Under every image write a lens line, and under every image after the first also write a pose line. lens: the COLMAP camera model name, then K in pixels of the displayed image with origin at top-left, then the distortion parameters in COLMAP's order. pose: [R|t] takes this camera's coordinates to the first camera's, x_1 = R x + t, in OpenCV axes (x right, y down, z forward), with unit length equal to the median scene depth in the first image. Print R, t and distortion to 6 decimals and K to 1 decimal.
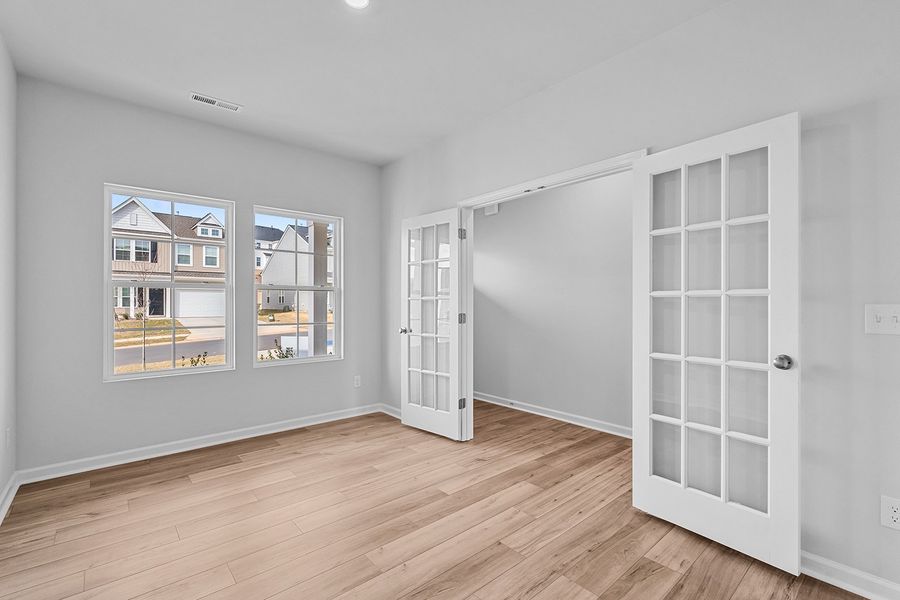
lens RADIAL K [[402.9, 0, 455.3], [0, 402.9, 303.0], [0, 0, 1]] dist [-0.004092, 0.000764]
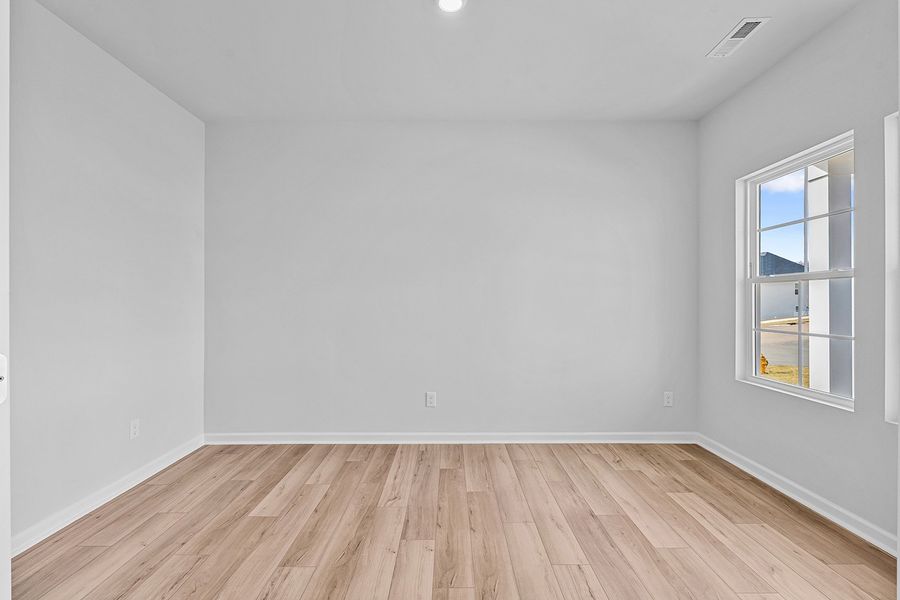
lens RADIAL K [[402.9, 0, 447.9], [0, 402.9, 299.5], [0, 0, 1]] dist [-0.004092, 0.000764]
pose [[-0.662230, -0.001117, -0.749300, 0.384974], [0.001786, 0.999994, -0.003069, -0.001852], [0.749299, -0.003371, -0.662224, 1.224083]]
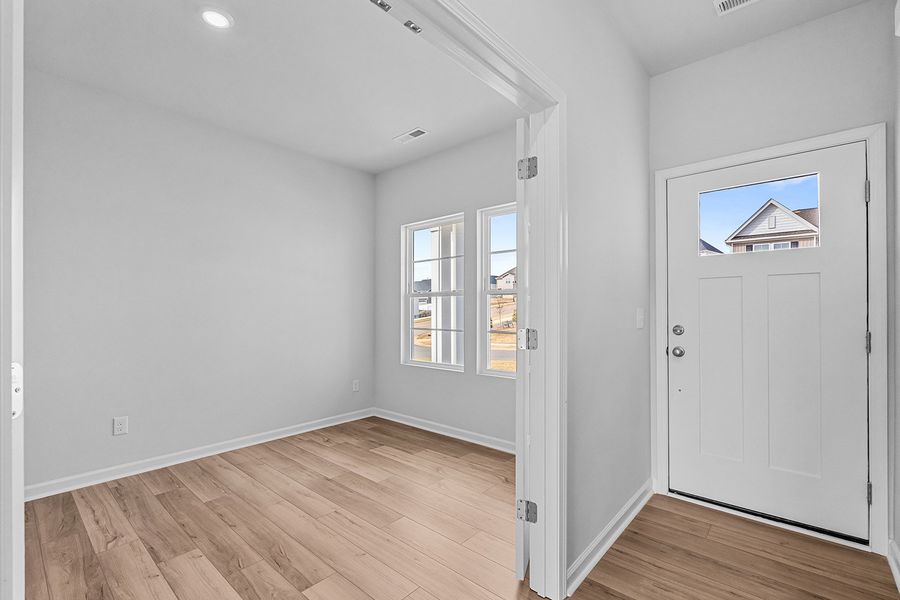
lens RADIAL K [[402.9, 0, 452.5], [0, 402.9, 307.5], [0, 0, 1]] dist [-0.004092, 0.000764]
pose [[0.129234, -0.002344, -0.991611, 0.644737], [0.000503, 0.999997, -0.002298, -0.003611], [0.991614, -0.000202, 0.129235, 1.082194]]
